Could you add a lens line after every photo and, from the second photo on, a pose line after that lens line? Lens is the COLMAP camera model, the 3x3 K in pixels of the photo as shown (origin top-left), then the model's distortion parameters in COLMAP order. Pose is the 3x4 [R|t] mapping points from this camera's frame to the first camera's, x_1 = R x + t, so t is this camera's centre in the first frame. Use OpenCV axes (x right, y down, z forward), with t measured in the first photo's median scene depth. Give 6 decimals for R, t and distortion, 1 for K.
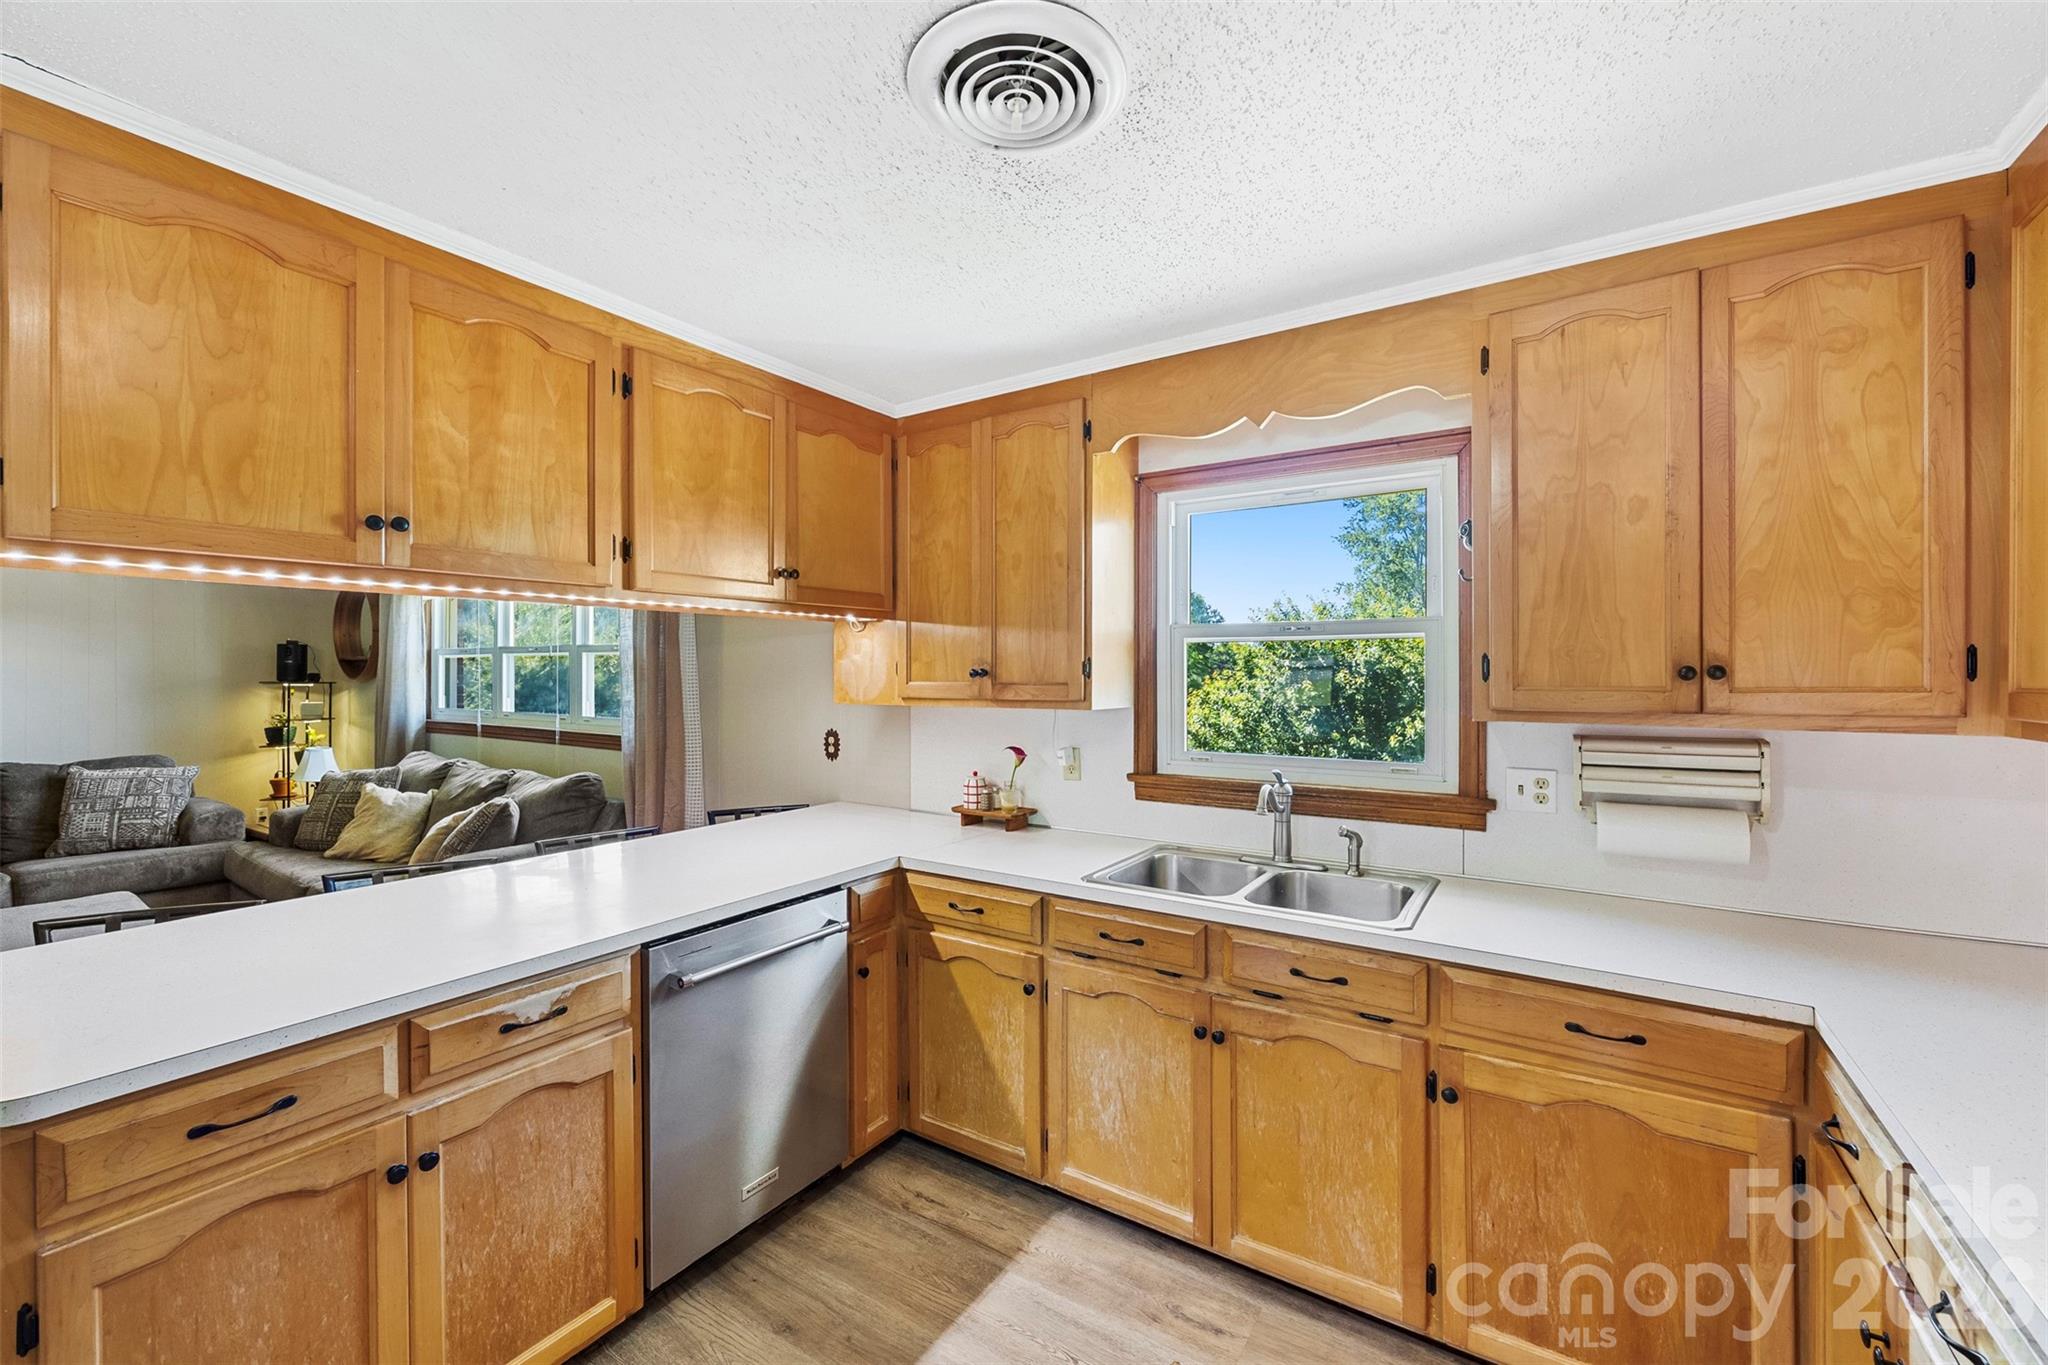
lens RADIAL K [[821.6, 0, 1020.4], [0, 821.6, 675.0], [0, 0, 1]] dist [-0.002380, -0.000168]
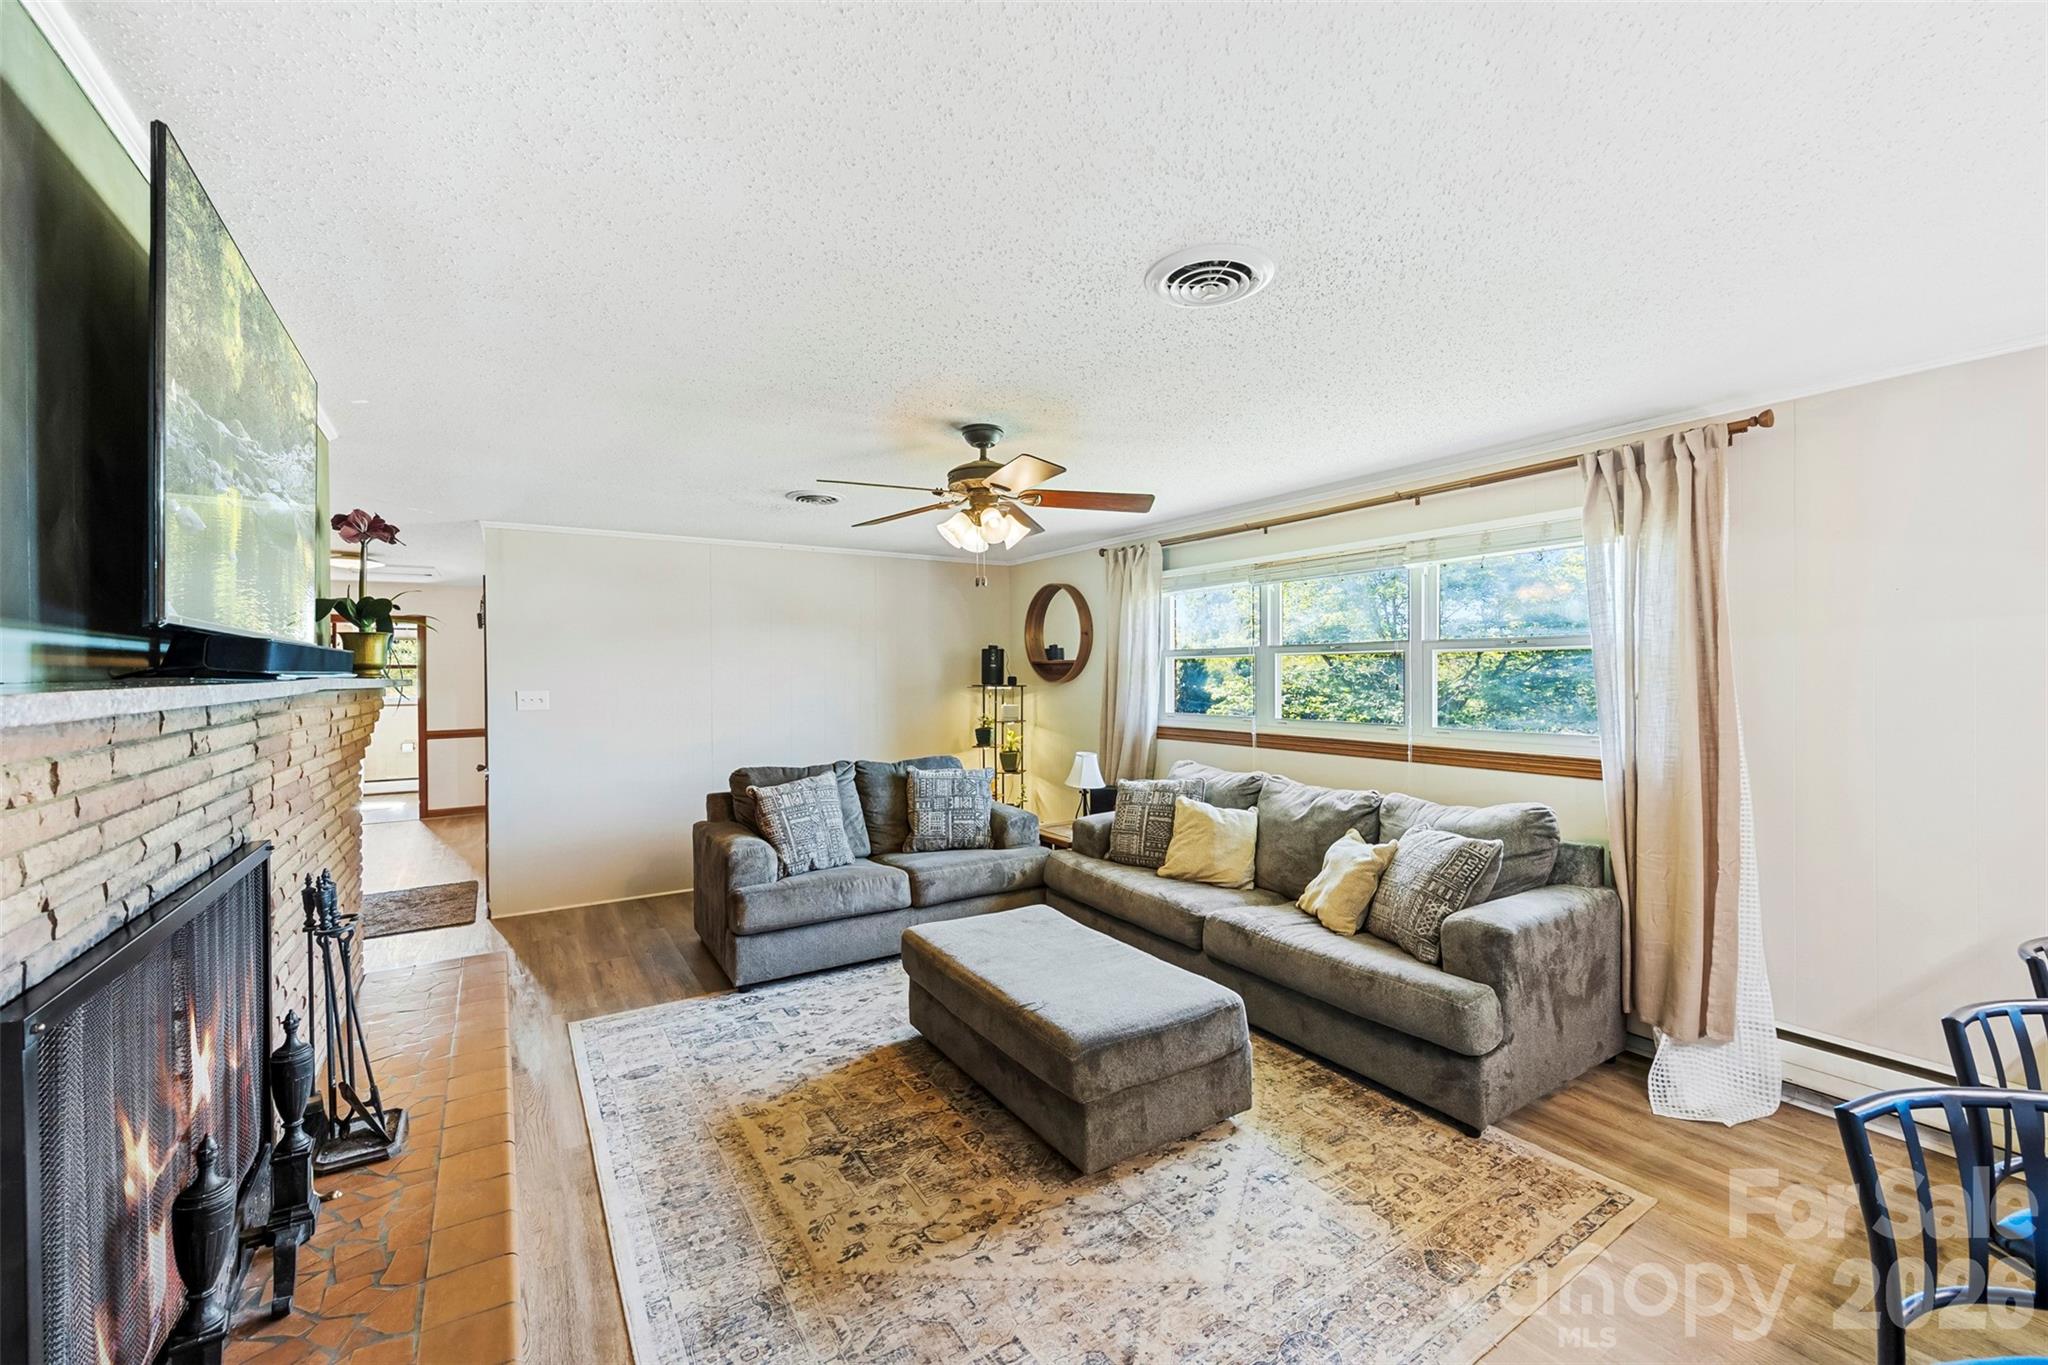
lens RADIAL K [[821.6, 0, 1036.2], [0, 821.6, 677.2], [0, 0, 1]] dist [-0.002380, -0.000168]
pose [[0.920470, -0.003060, -0.390802, -0.586883], [0.005129, 0.999978, 0.004251, -0.006923], [0.390780, -0.005917, 0.920465, 0.085696]]
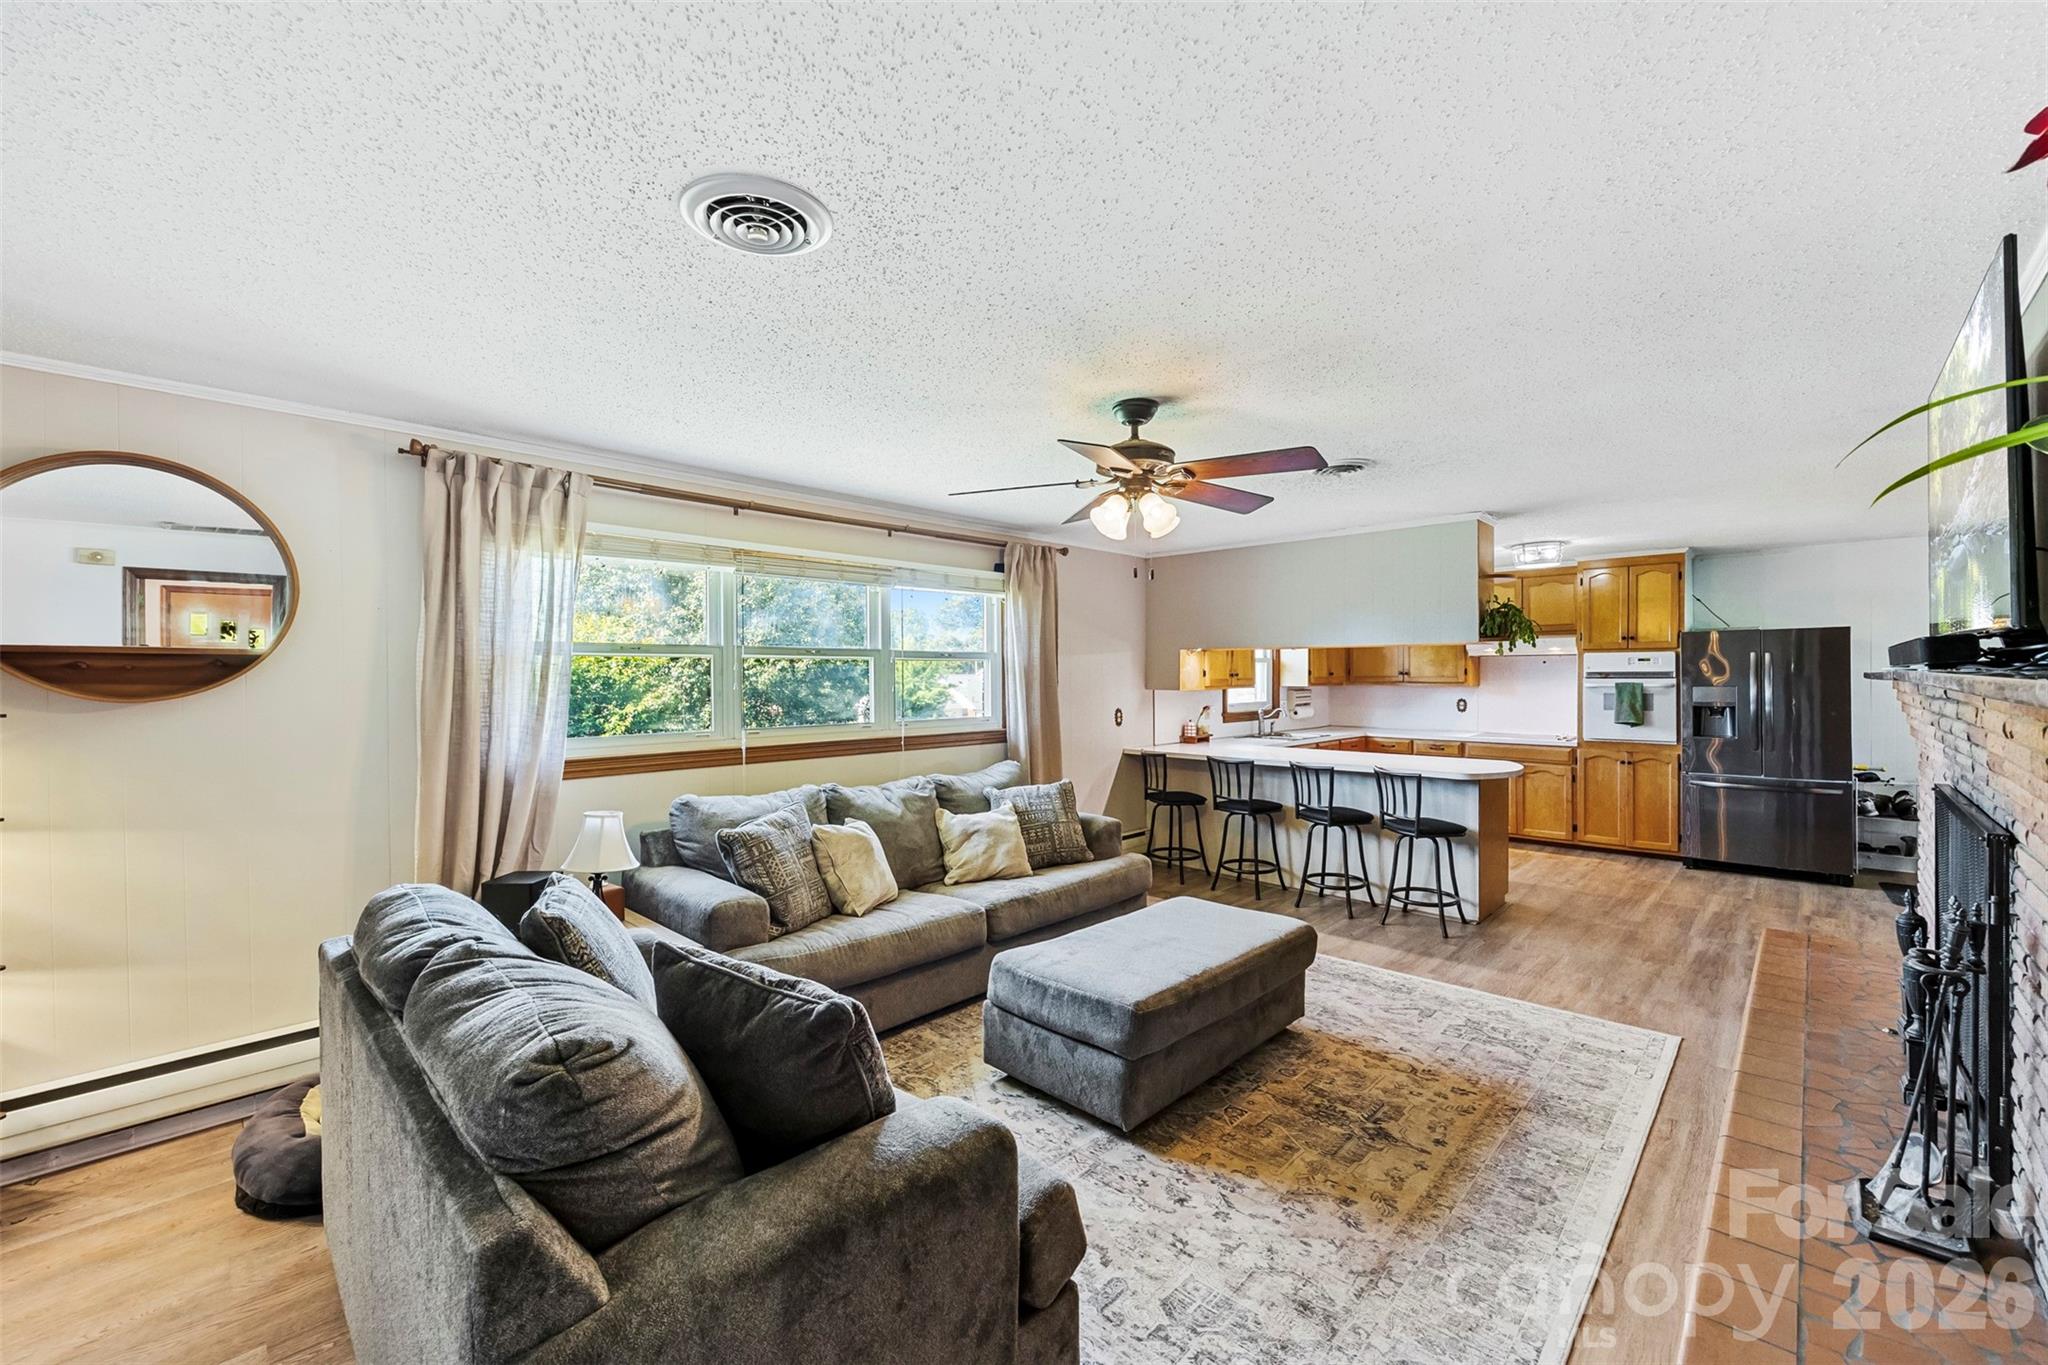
lens RADIAL K [[821.6, 0, 1033.7], [0, 821.6, 673.4], [0, 0, 1]] dist [-0.002380, -0.000168]
pose [[0.169337, 0.006978, 0.985534, -1.515883], [0.006678, 0.999944, -0.008227, -0.001181], [-0.985536, 0.007974, 0.169280, 0.666438]]
